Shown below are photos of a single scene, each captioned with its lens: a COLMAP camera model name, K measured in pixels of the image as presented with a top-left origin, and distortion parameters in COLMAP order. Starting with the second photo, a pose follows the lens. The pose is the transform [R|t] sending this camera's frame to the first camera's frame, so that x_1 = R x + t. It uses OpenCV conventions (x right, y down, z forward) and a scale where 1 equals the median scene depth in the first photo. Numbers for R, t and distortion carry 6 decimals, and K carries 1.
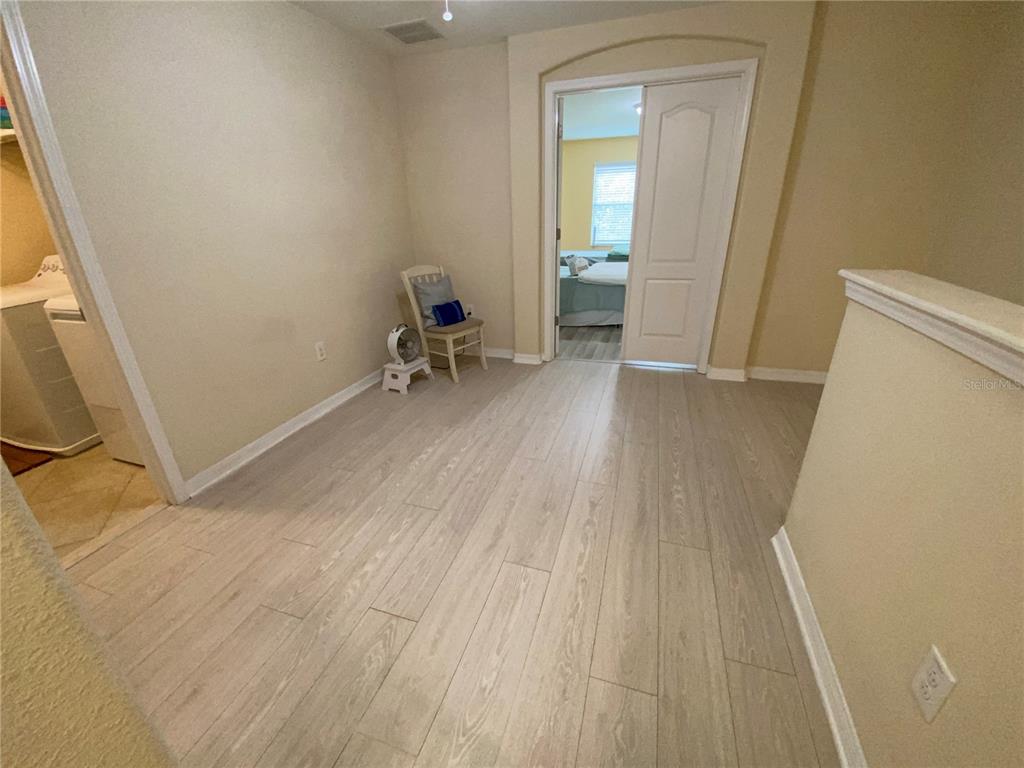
lens RADIAL K [[411.7, 0, 514.4], [0, 411.7, 377.5], [0, 0, 1]] dist [0.005614, -0.009079]
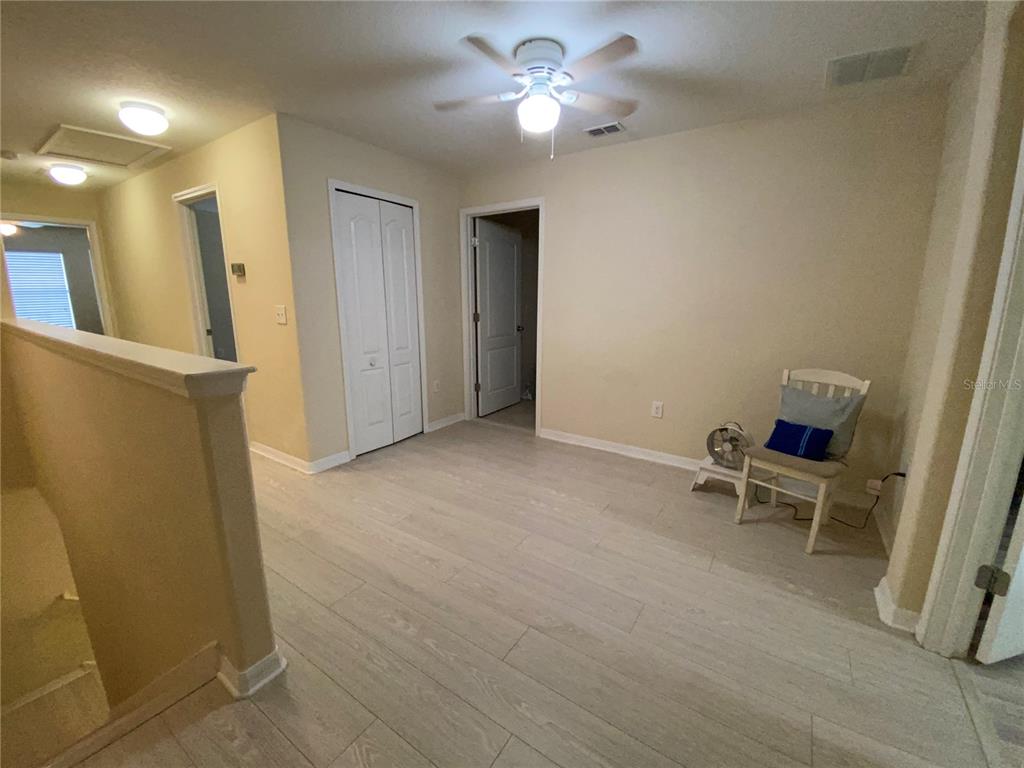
lens RADIAL K [[411.7, 0, 509.3], [0, 411.7, 383.2], [0, 0, 1]] dist [0.005614, -0.009079]
pose [[-0.271216, 0.219588, -0.937136, 0.785479], [-0.359670, 0.879977, 0.310286, -0.374346], [0.892793, 0.421214, -0.159685, 0.872378]]
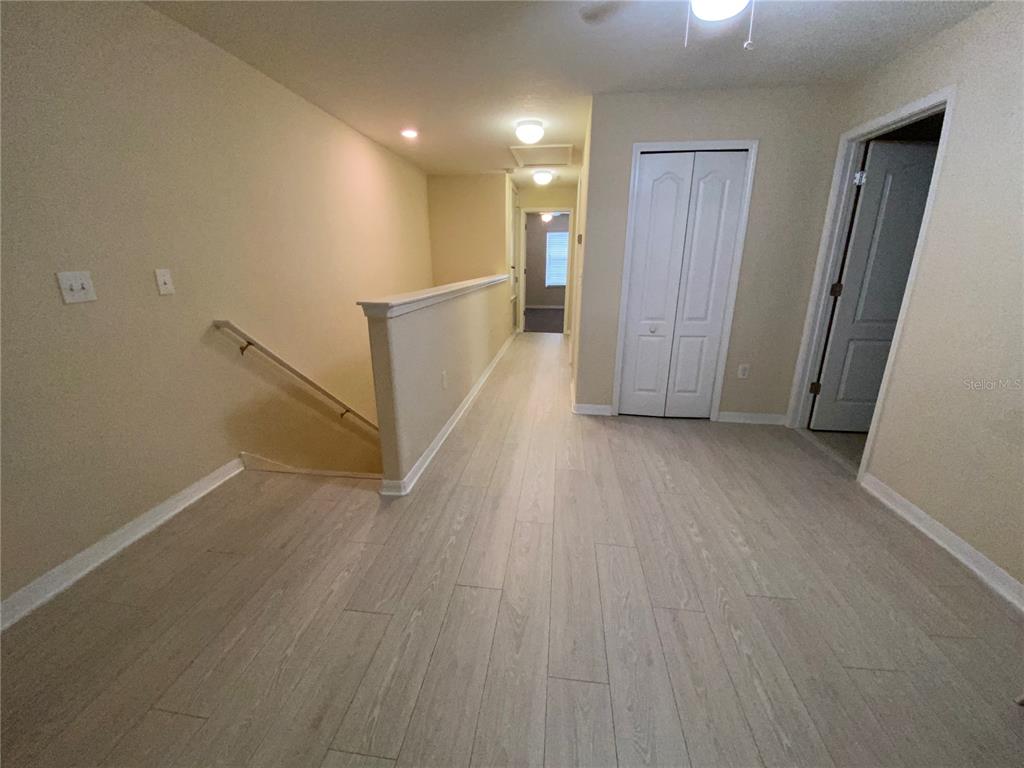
lens RADIAL K [[411.7, 0, 510.5], [0, 411.7, 382.4], [0, 0, 1]] dist [0.005614, -0.009079]
pose [[-0.981564, 0.074390, -0.176062, 0.333517], [-0.051890, 0.782836, 0.620060, -0.516264], [0.183955, 0.617765, -0.764544, 1.257867]]
